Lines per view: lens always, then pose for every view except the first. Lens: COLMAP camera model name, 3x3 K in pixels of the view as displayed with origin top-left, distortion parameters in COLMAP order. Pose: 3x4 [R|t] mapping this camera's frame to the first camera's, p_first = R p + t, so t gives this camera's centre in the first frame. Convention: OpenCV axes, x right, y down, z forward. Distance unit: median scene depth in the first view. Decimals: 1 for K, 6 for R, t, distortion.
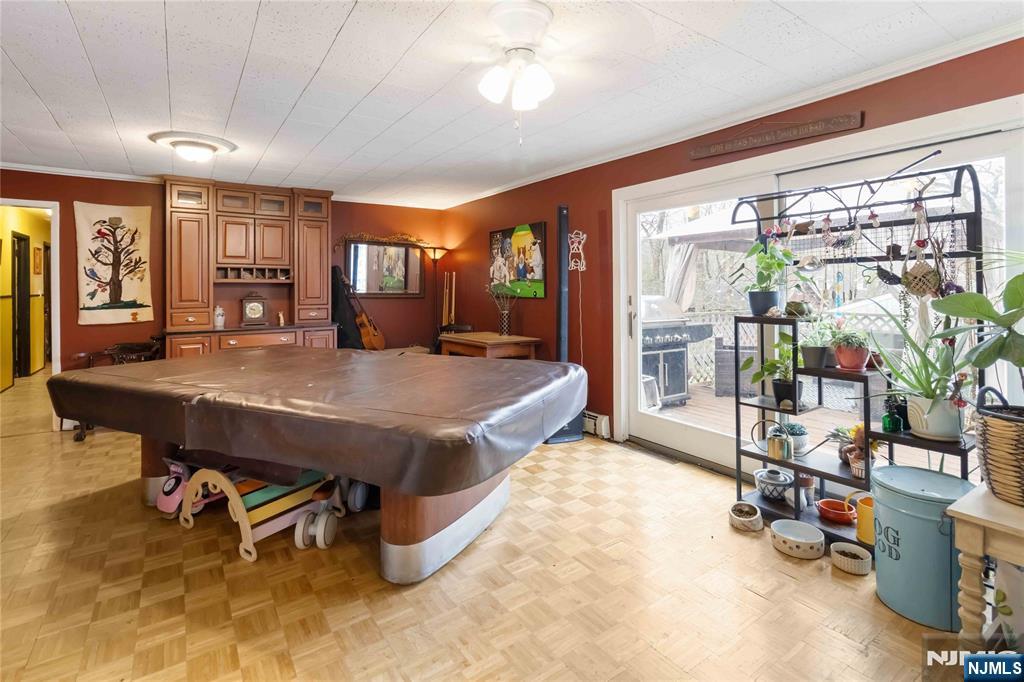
lens RADIAL K [[476.2, 0, 510.1], [0, 476.2, 285.8], [0, 0, 1]] dist [0.003455, 0.000310]
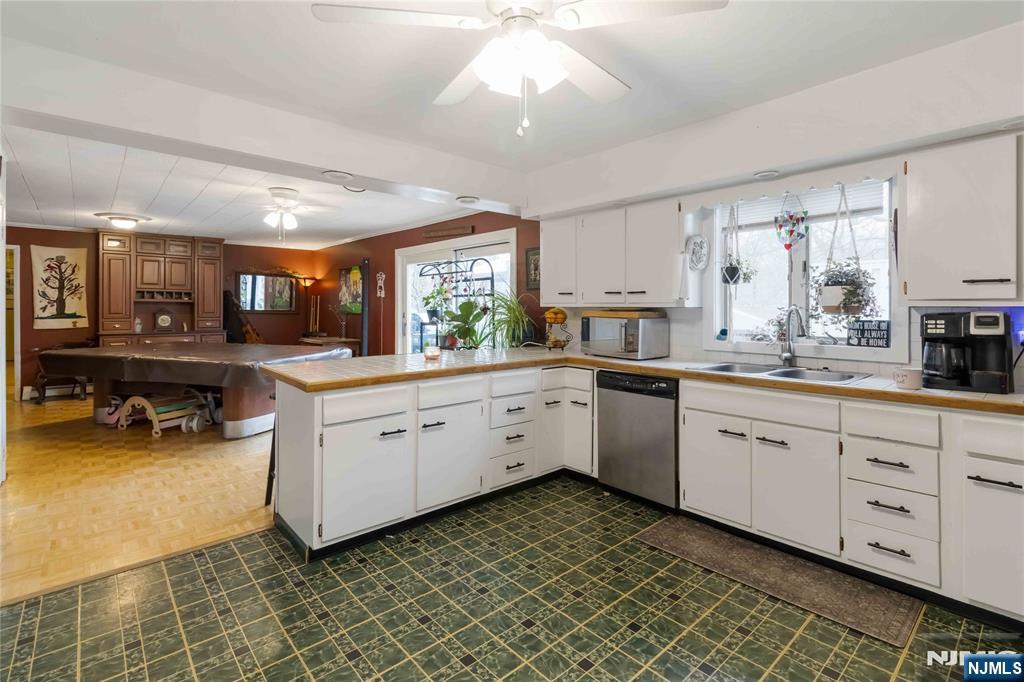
lens RADIAL K [[476.2, 0, 513.6], [0, 476.2, 310.9], [0, 0, 1]] dist [0.003455, 0.000310]
pose [[0.991618, 0.009778, 0.128835, 0.355072], [-0.011032, 0.999898, 0.009019, -0.003570], [-0.128734, -0.010365, 0.991625, -0.619939]]
